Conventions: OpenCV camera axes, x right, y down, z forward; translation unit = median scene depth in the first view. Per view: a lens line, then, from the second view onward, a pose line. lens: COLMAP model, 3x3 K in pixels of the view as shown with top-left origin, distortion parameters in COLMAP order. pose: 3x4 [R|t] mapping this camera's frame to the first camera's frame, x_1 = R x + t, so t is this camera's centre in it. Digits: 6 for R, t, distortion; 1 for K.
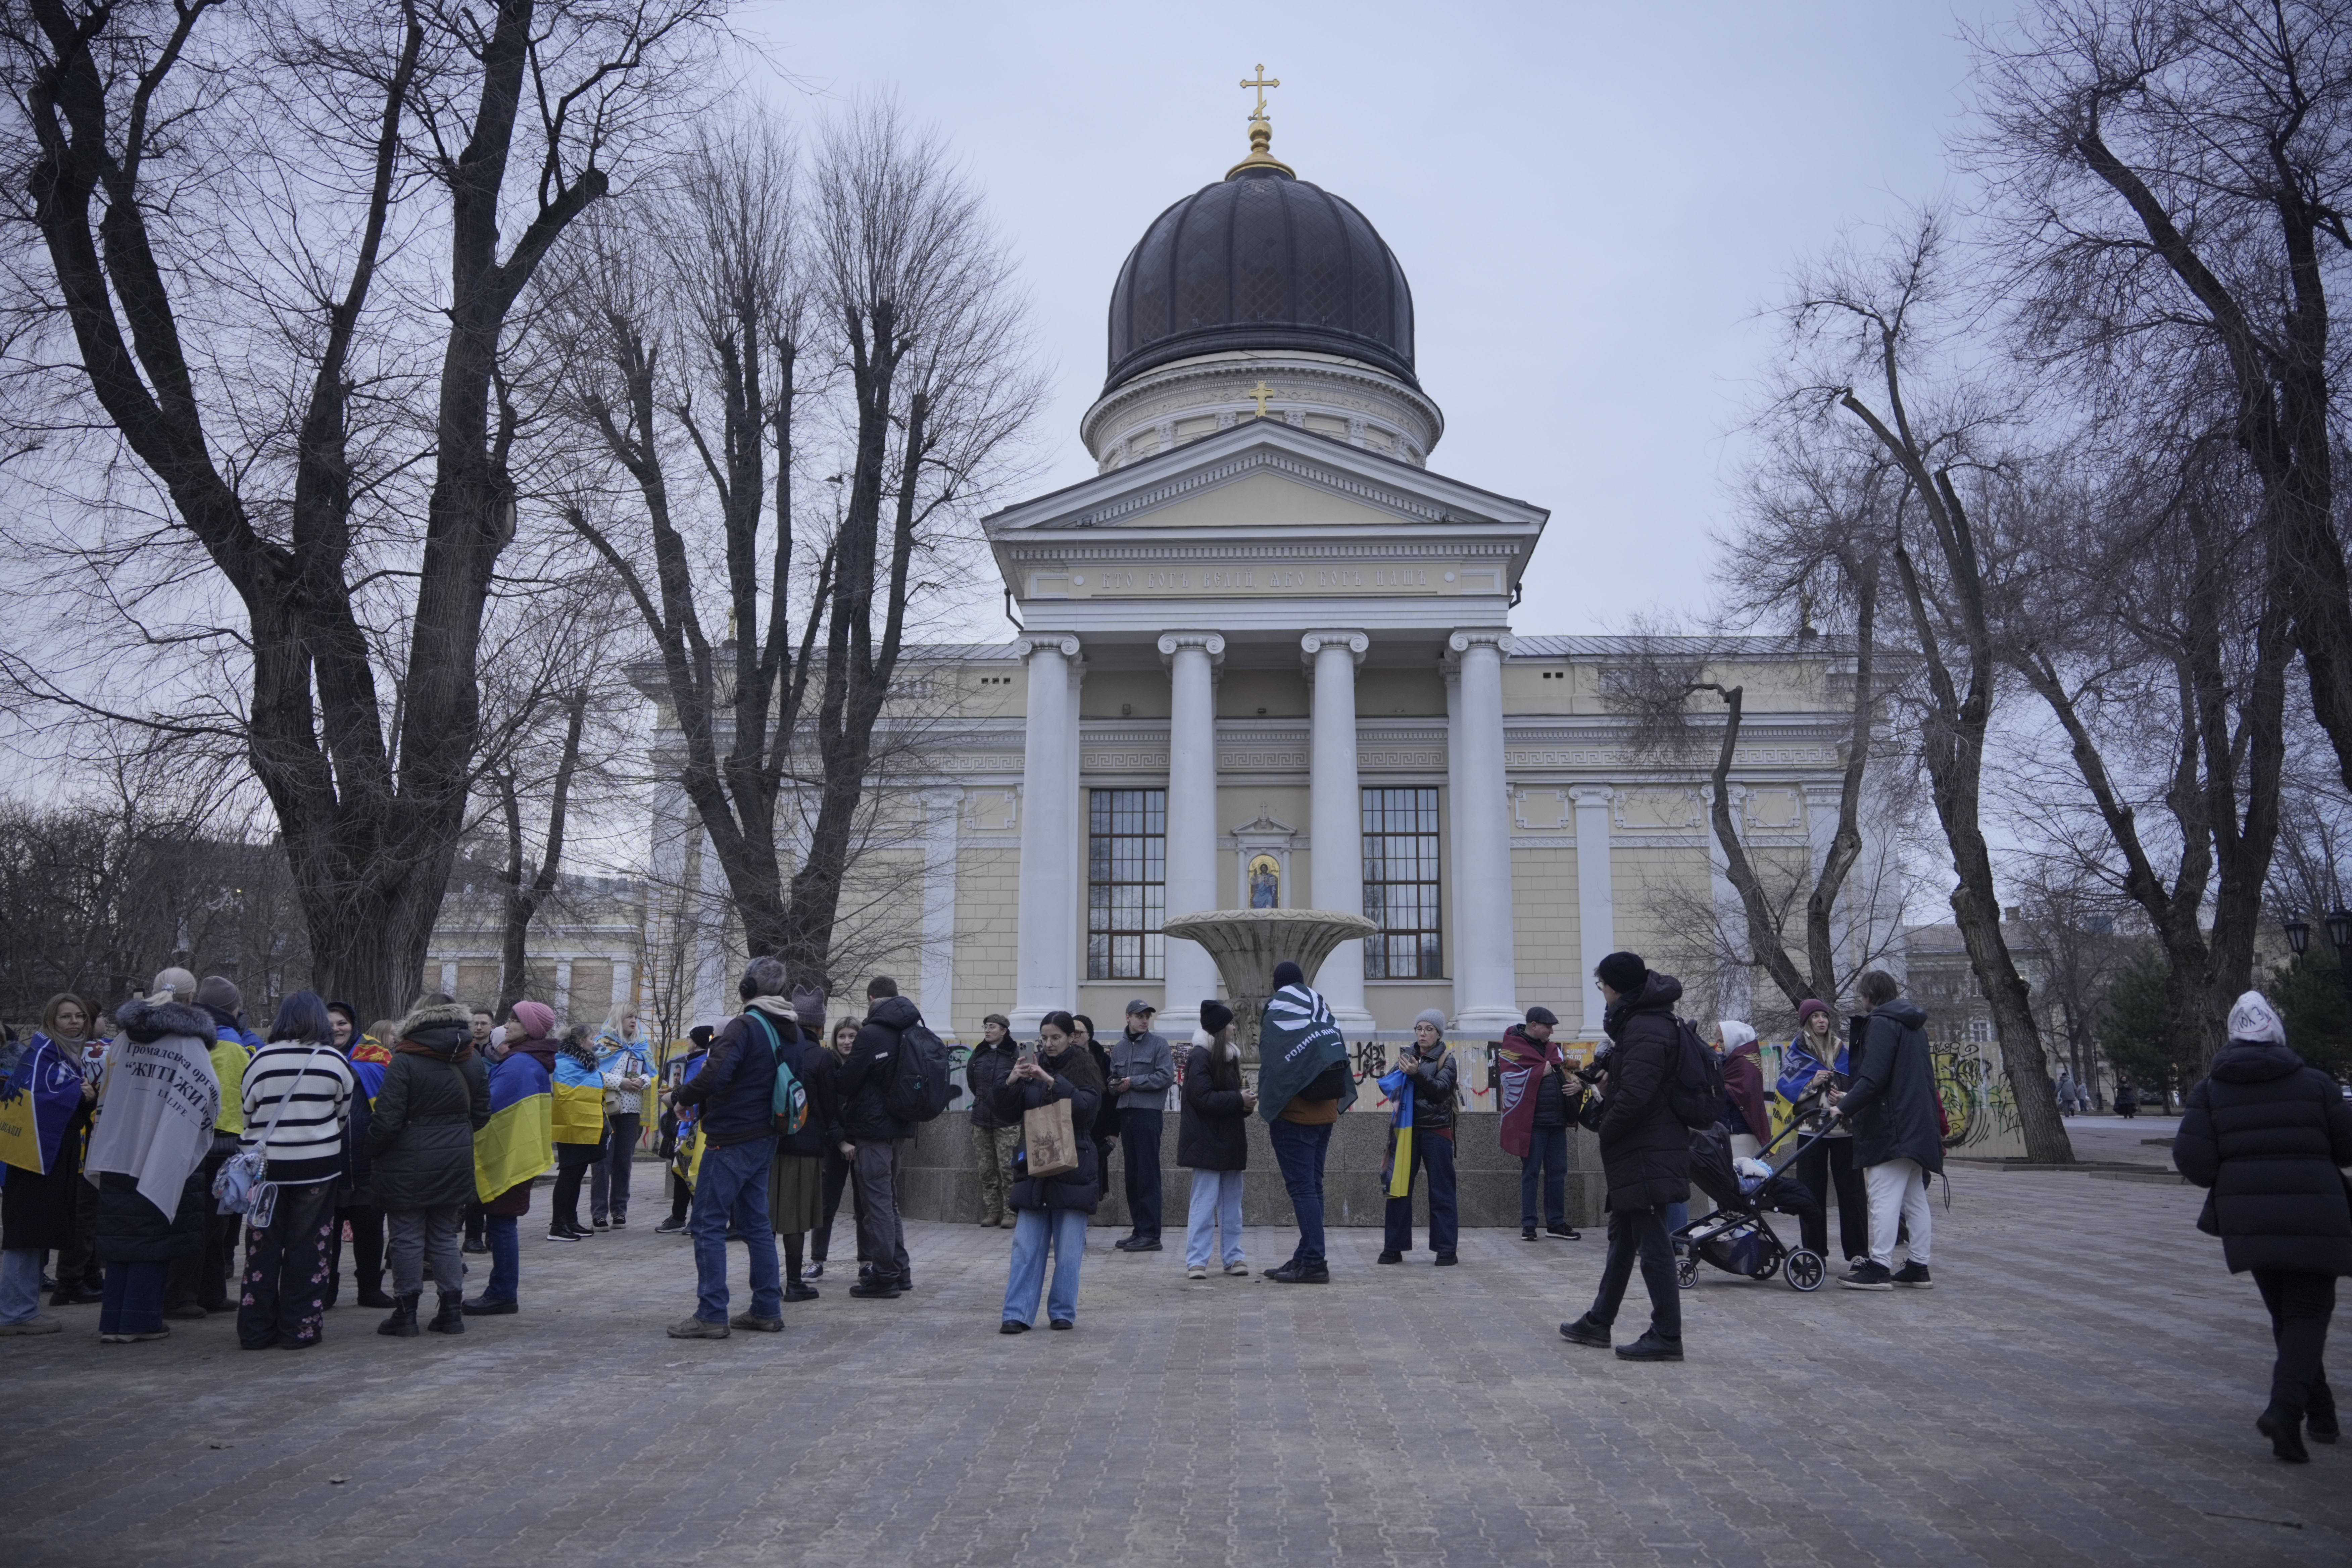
lens RADIAL K [[1956.2, 0, 1176.0], [0, 1956.2, 784.0], [0, 0, 1]] dist [-0.000679, 0.000116]
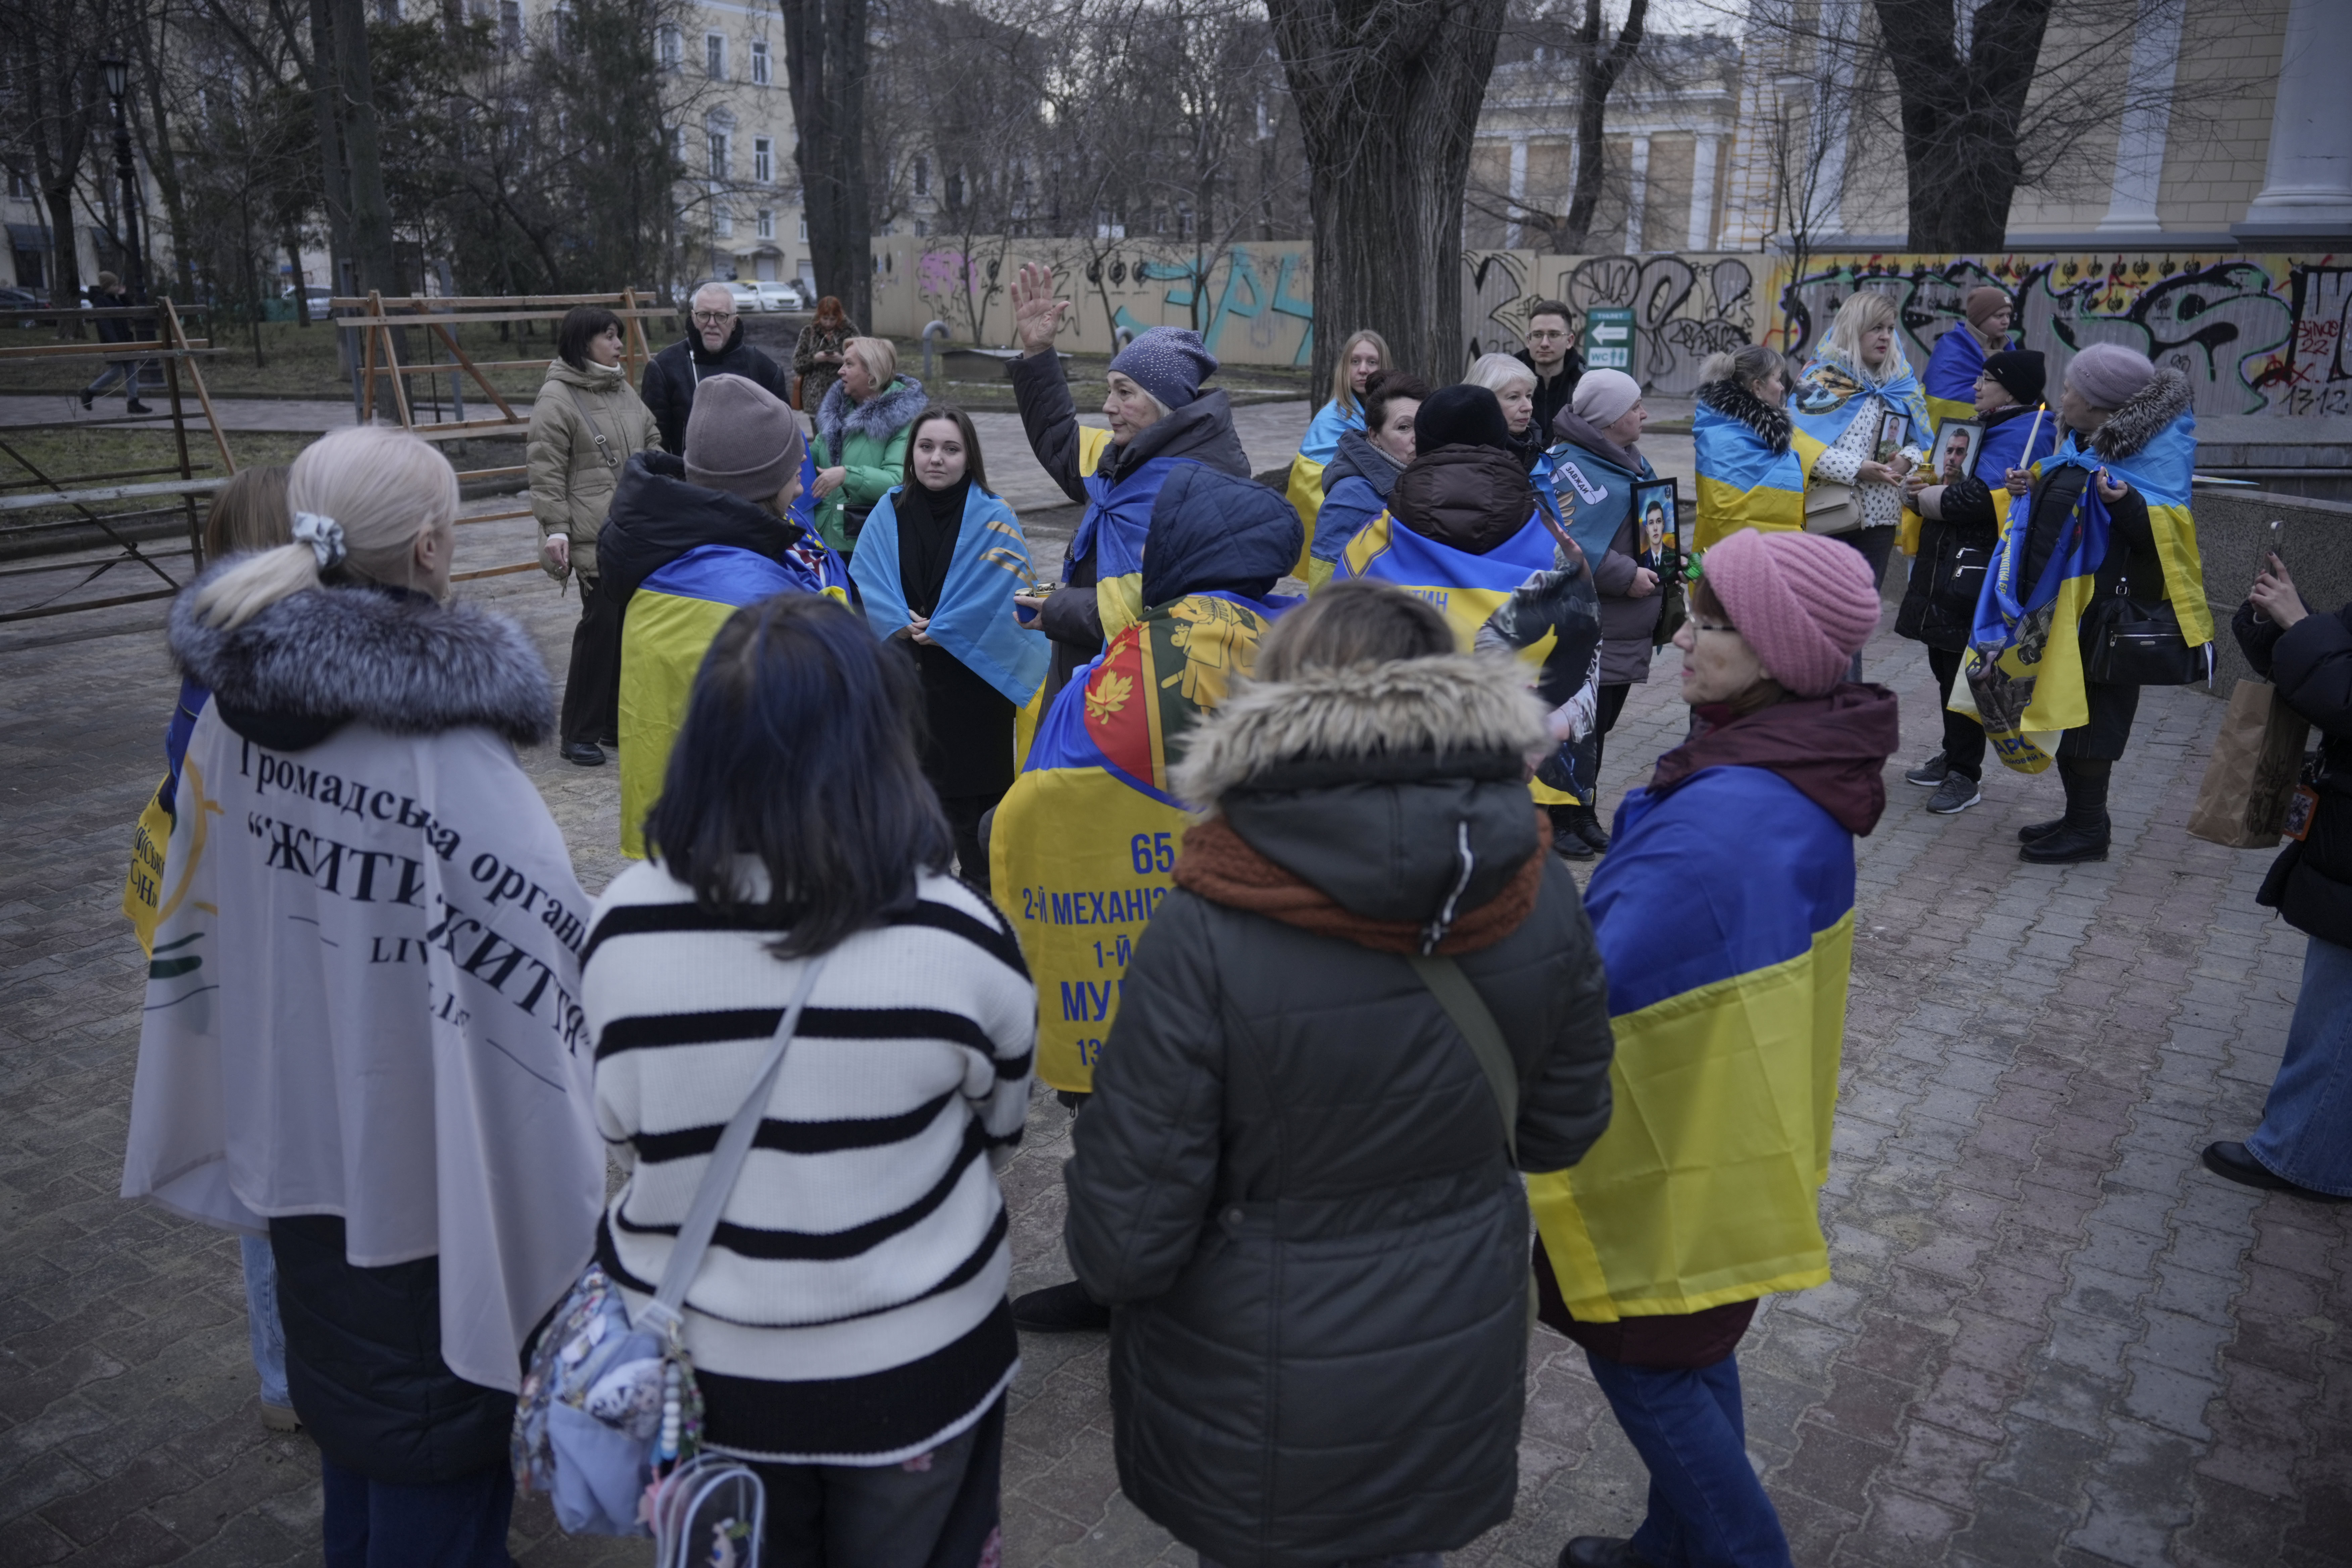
lens RADIAL K [[1956.2, 0, 1176.0], [0, 1956.2, 784.0], [0, 0, 1]] dist [-0.000679, 0.000116]
pose [[0.866848, 0.122854, -0.483200, -0.070596], [0.082136, 0.920734, 0.381447, 0.011573], [0.491761, -0.370345, 0.788046, 0.197324]]
